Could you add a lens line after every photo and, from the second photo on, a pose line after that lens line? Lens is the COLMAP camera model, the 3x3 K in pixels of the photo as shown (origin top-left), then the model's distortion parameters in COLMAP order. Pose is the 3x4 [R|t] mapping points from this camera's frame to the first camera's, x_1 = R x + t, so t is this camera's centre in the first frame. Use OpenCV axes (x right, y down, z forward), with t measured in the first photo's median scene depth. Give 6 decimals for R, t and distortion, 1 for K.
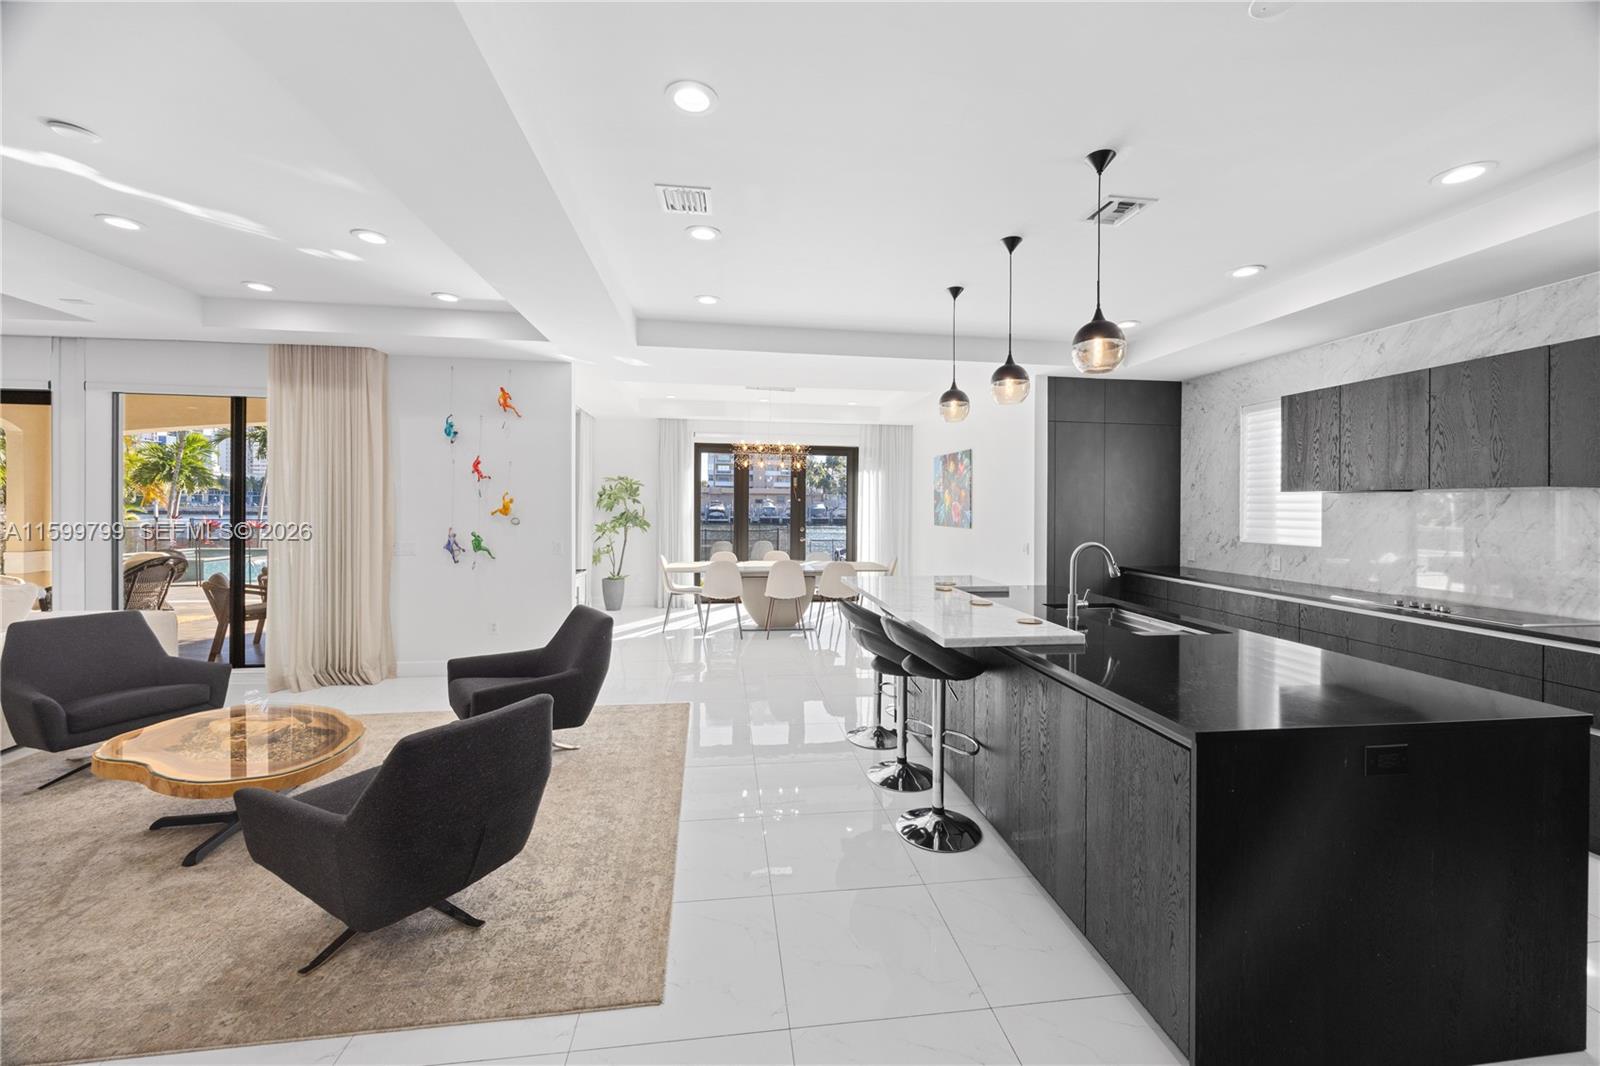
lens RADIAL K [[617.1, 0, 796.6], [0, 617.1, 503.6], [0, 0, 1]] dist [-0.005577, 0.000690]
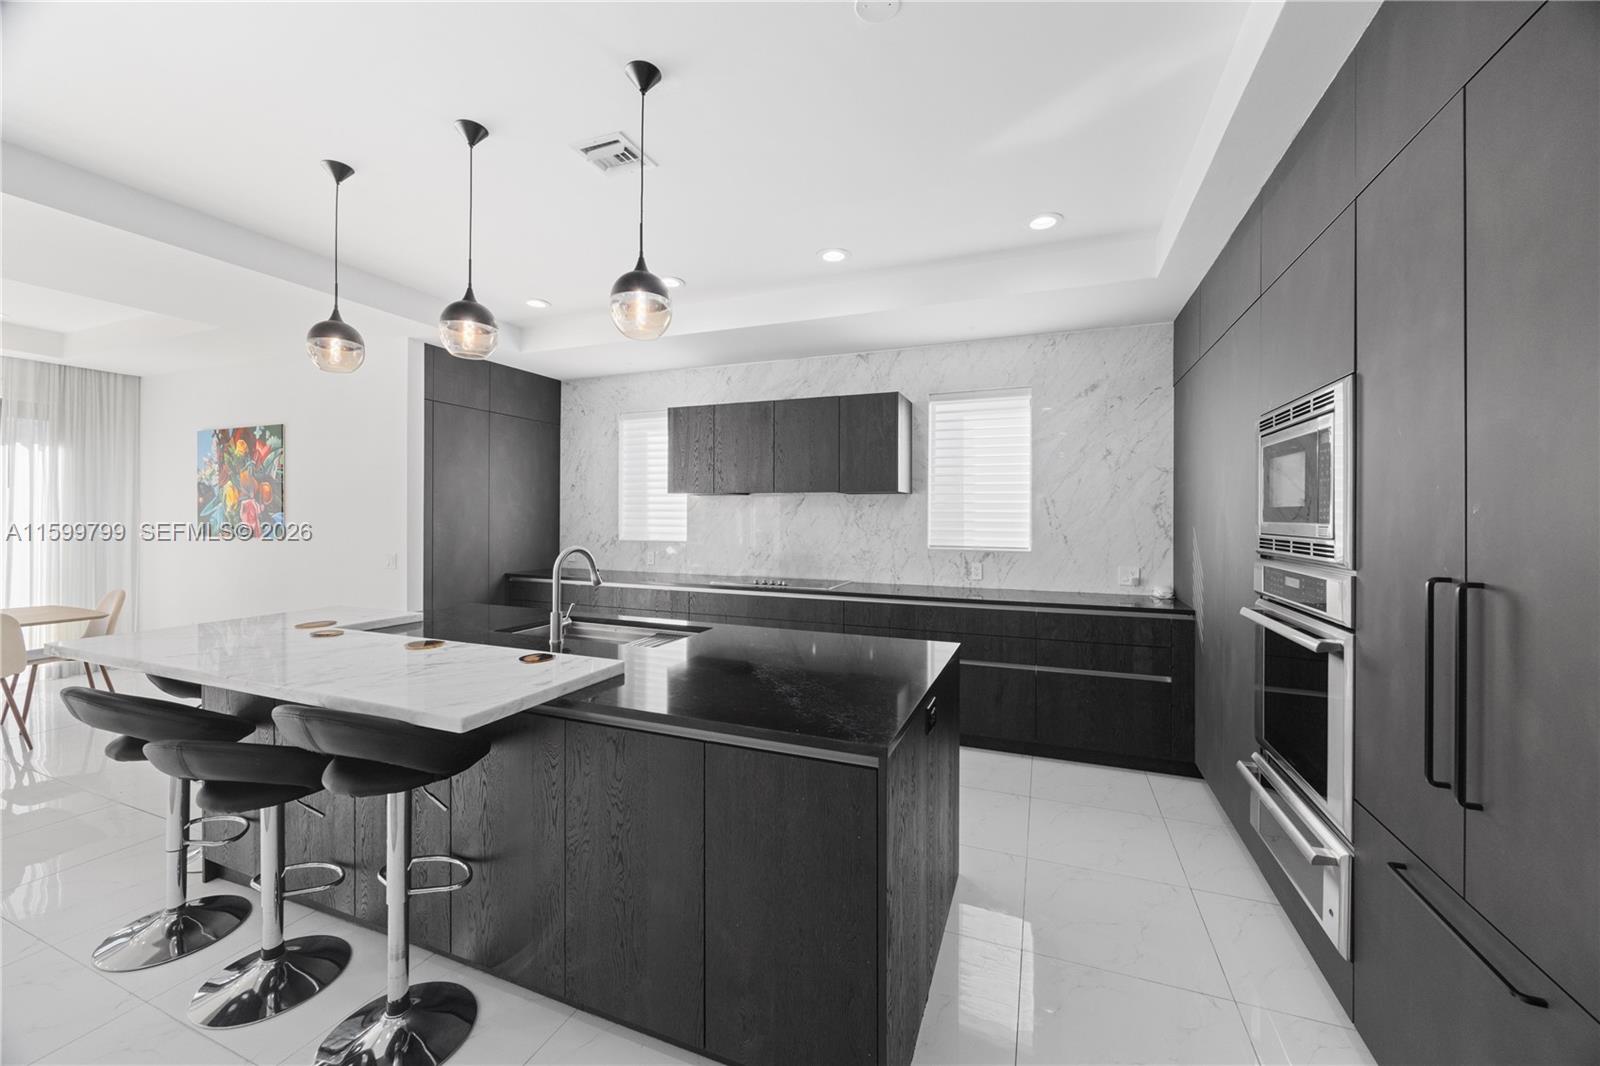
lens RADIAL K [[617.1, 0, 812.9], [0, 617.1, 511.6], [0, 0, 1]] dist [-0.005577, 0.000690]
pose [[0.478847, -0.001244, 0.877898, -0.055769], [-0.003982, 0.999986, 0.003589, 0.007598], [-0.877890, -0.005214, 0.478835, 0.196205]]
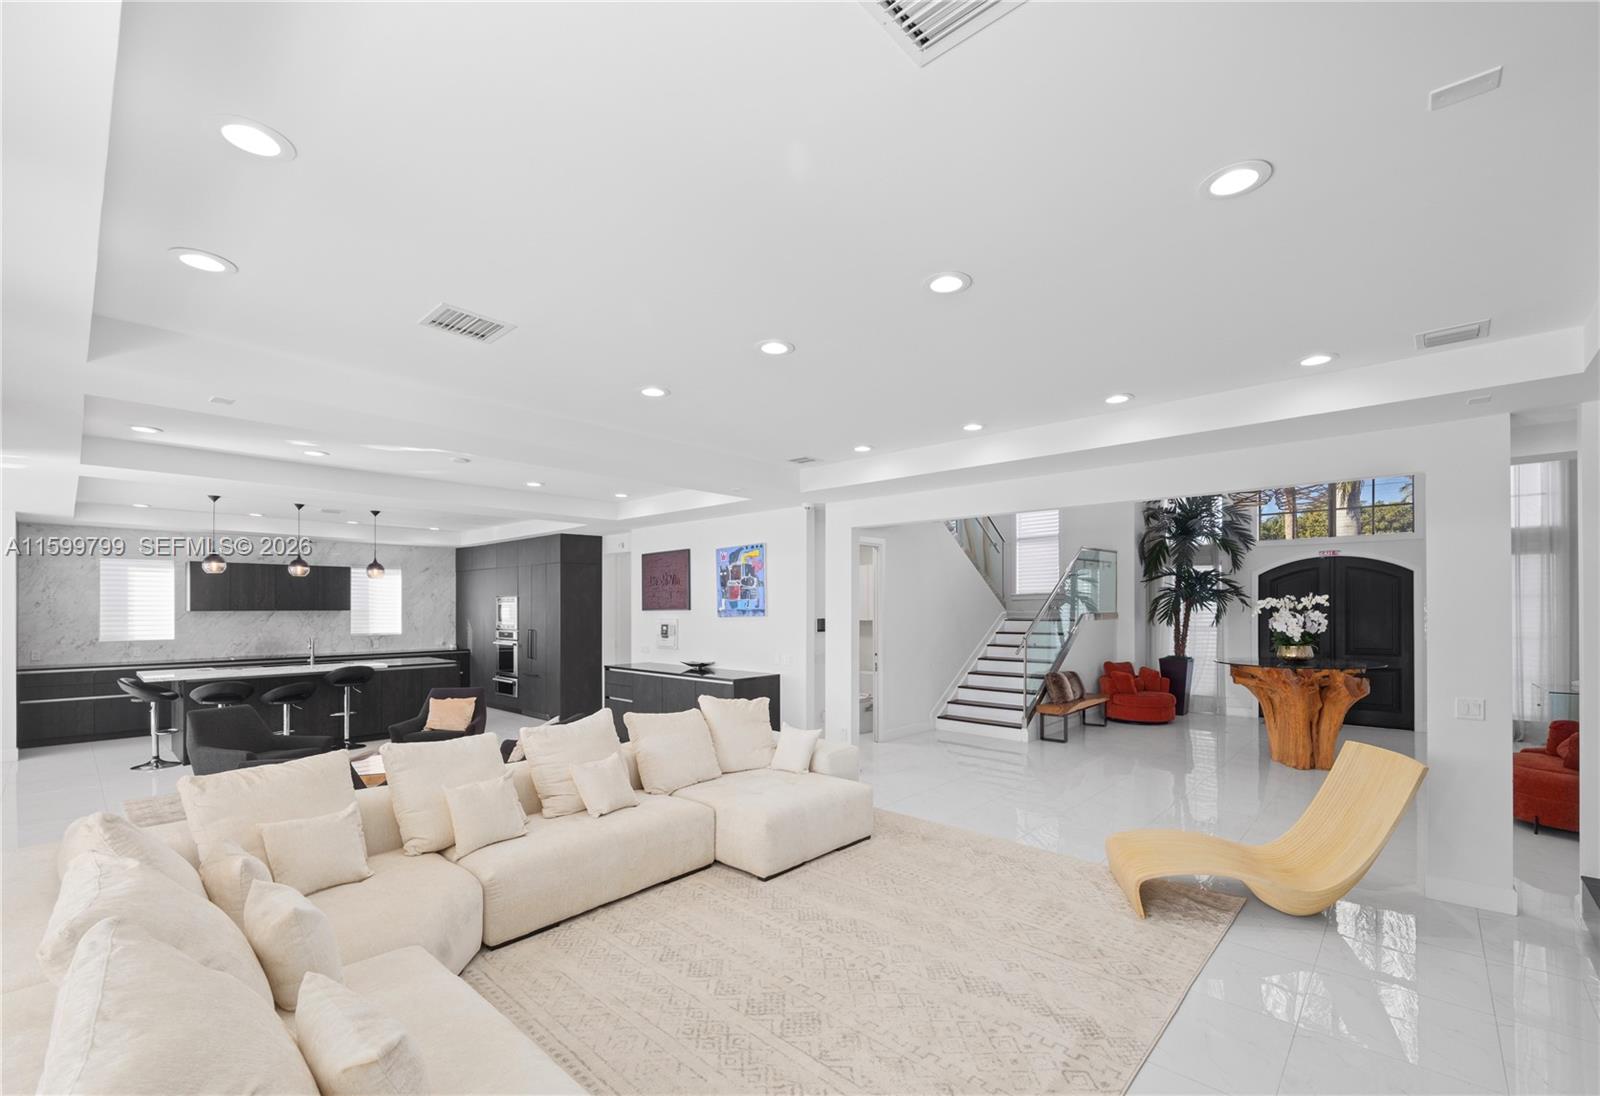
lens RADIAL K [[679.2, 0, 812.7], [0, 679.2, 599.2], [0, 0, 1]] dist [0.001981, 0.000427]
pose [[-0.630708, -0.001267, 0.776019, -1.760064], [-0.007607, 0.999961, -0.004550, -0.051558], [-0.775983, -0.008773, -0.630693, 0.694662]]
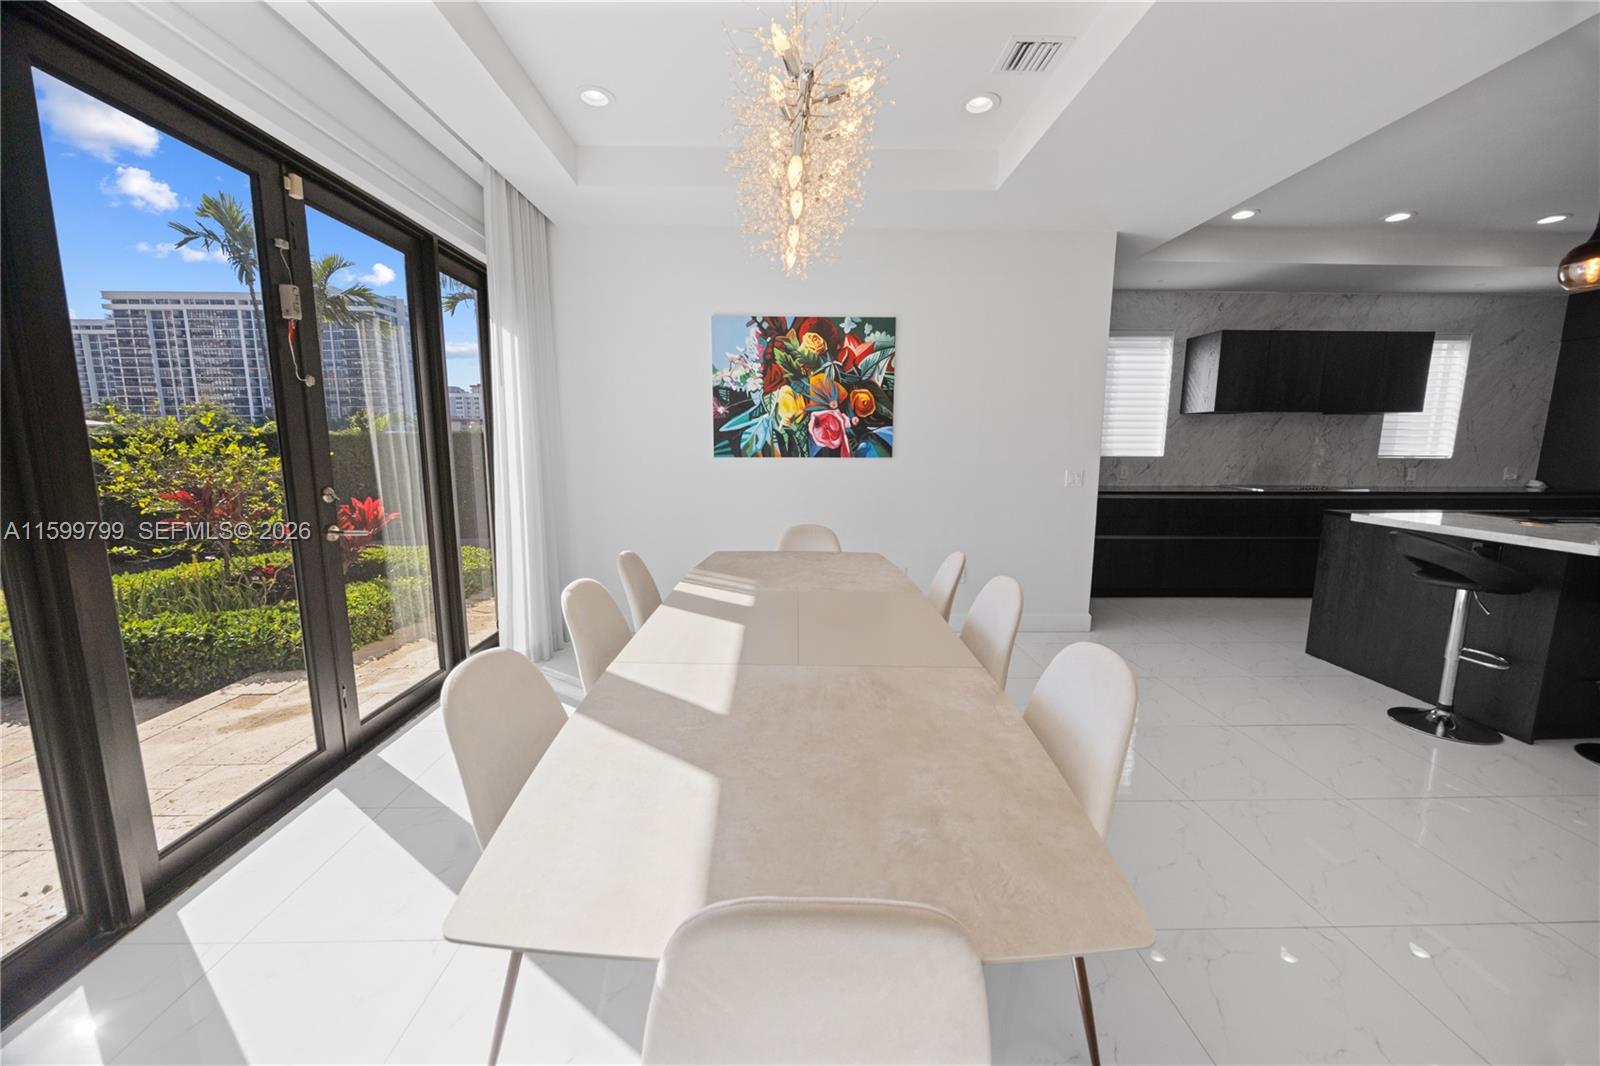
lens RADIAL K [[617.1, 0, 797.3], [0, 617.1, 534.3], [0, 0, 1]] dist [-0.005577, 0.000690]
pose [[0.094937, -0.155669, 0.983237, -0.437332], [-0.004262, 0.987625, 0.156776, 0.028618], [-0.995474, -0.019074, 0.093098, 1.425134]]
